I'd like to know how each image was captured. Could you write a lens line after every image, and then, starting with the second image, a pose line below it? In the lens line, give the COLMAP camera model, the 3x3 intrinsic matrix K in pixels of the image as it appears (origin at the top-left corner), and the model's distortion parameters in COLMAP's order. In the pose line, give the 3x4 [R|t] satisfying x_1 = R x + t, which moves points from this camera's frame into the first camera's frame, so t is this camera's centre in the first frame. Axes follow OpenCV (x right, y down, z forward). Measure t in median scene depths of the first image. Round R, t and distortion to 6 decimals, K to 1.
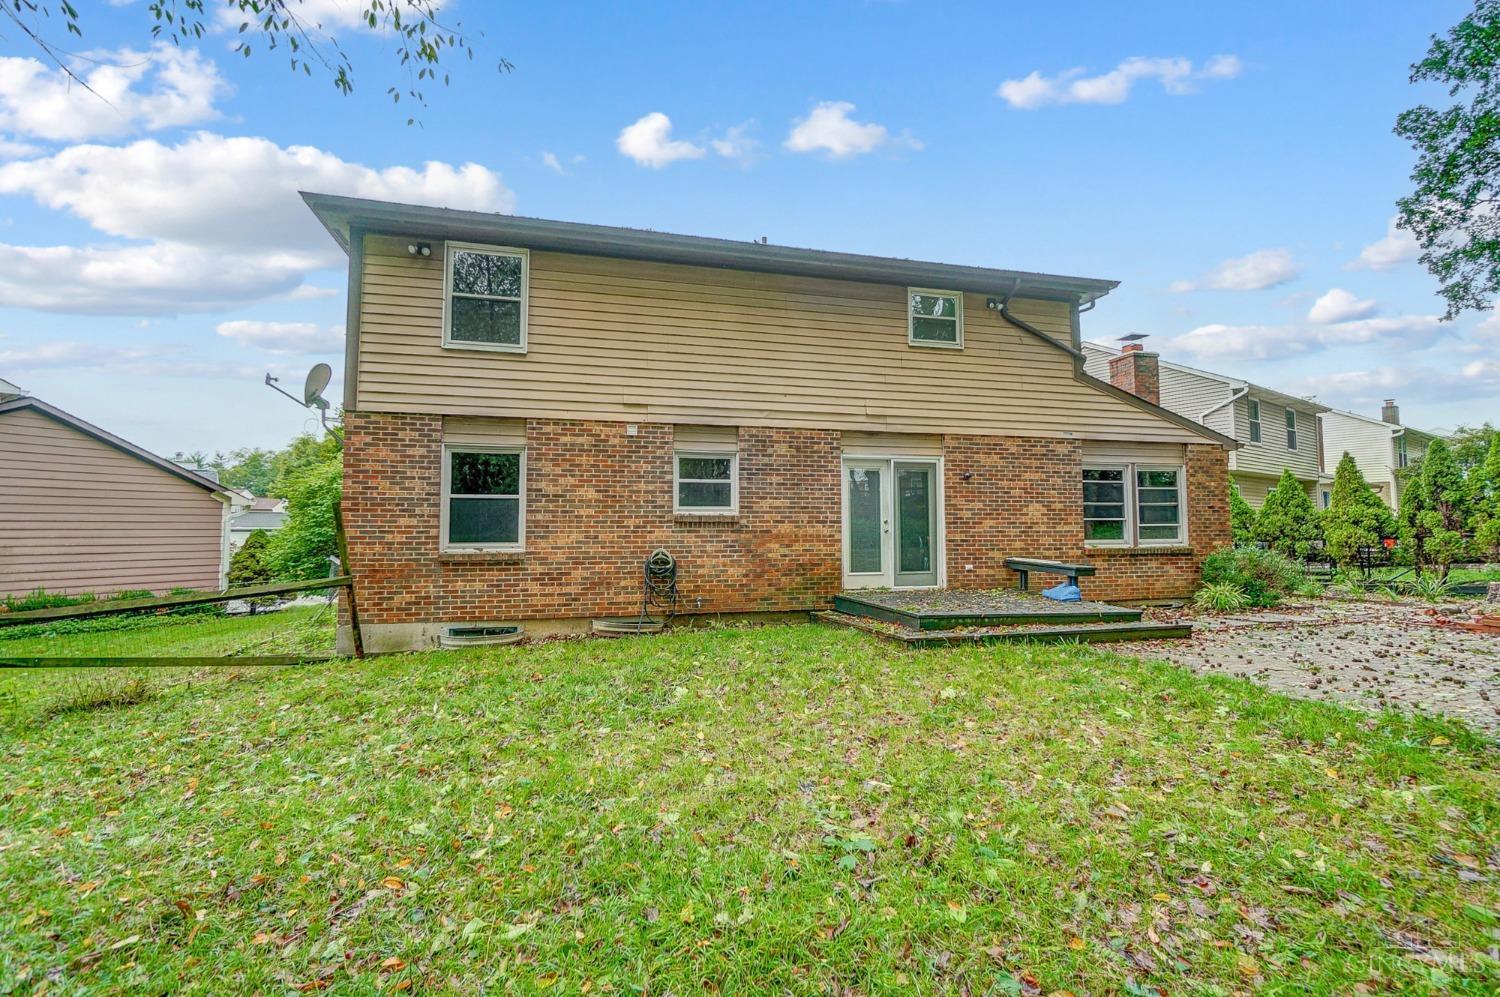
lens RADIAL K [[691.8, 0, 729.7], [0, 691.8, 493.3], [0, 0, 1]] dist [0.000137, -0.000087]
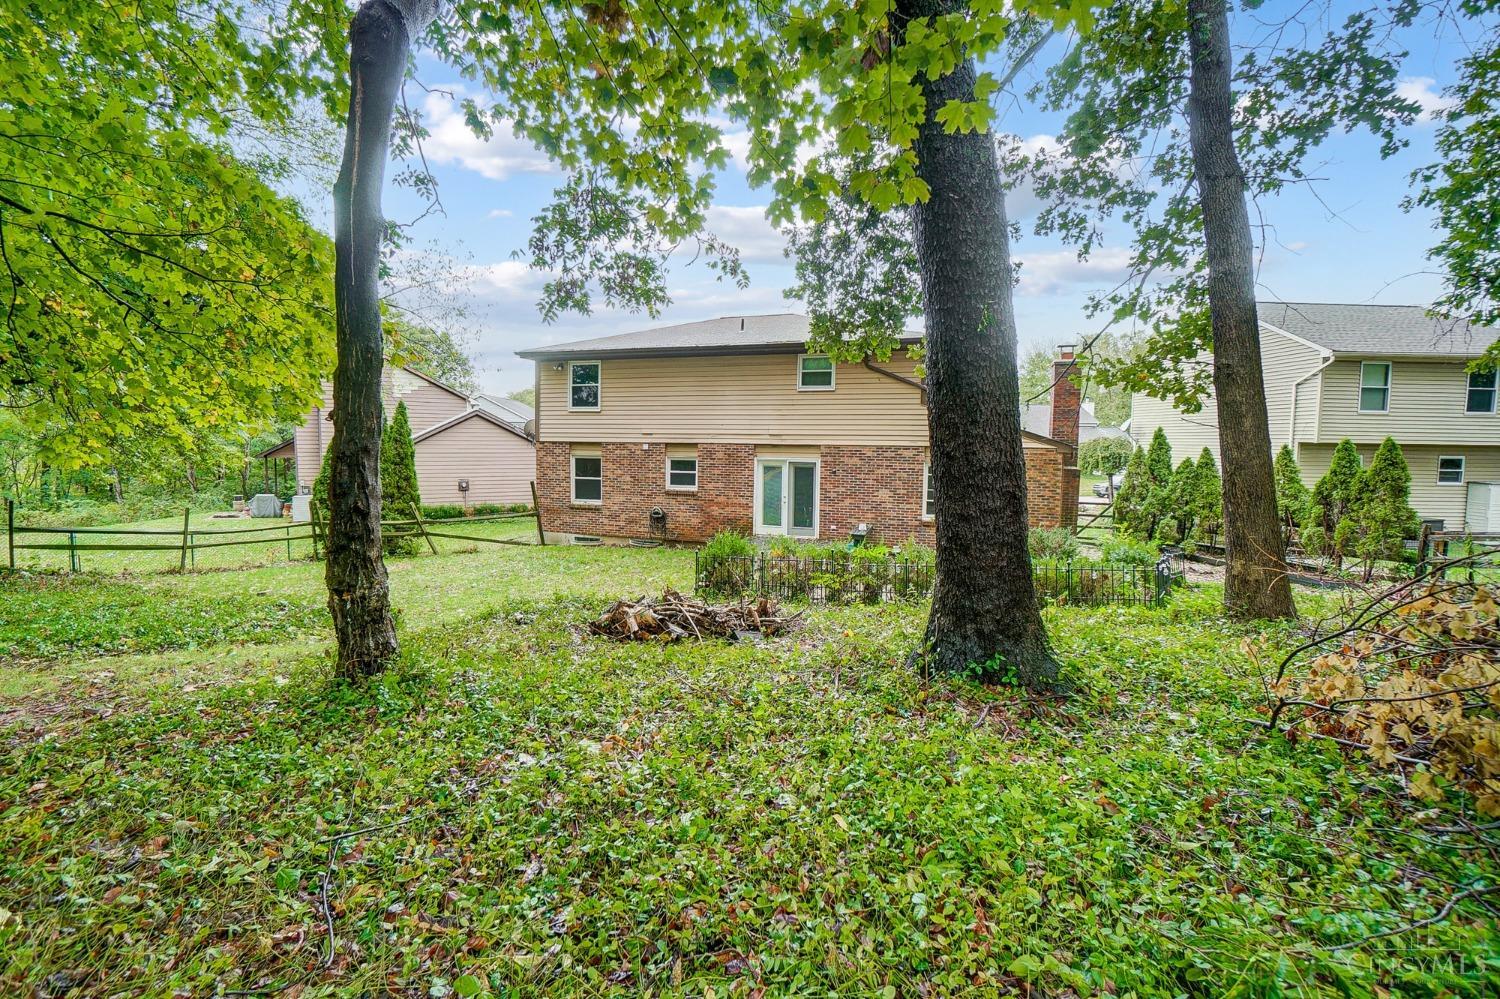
lens RADIAL K [[691.8, 0, 729.7], [0, 691.8, 494.3], [0, 0, 1]] dist [0.000137, -0.000087]
pose [[0.818434, 0.058072, -0.571659, 1.159702], [0.023036, 0.990764, 0.133627, -0.208422], [0.574139, -0.122533, 0.809537, -0.475854]]
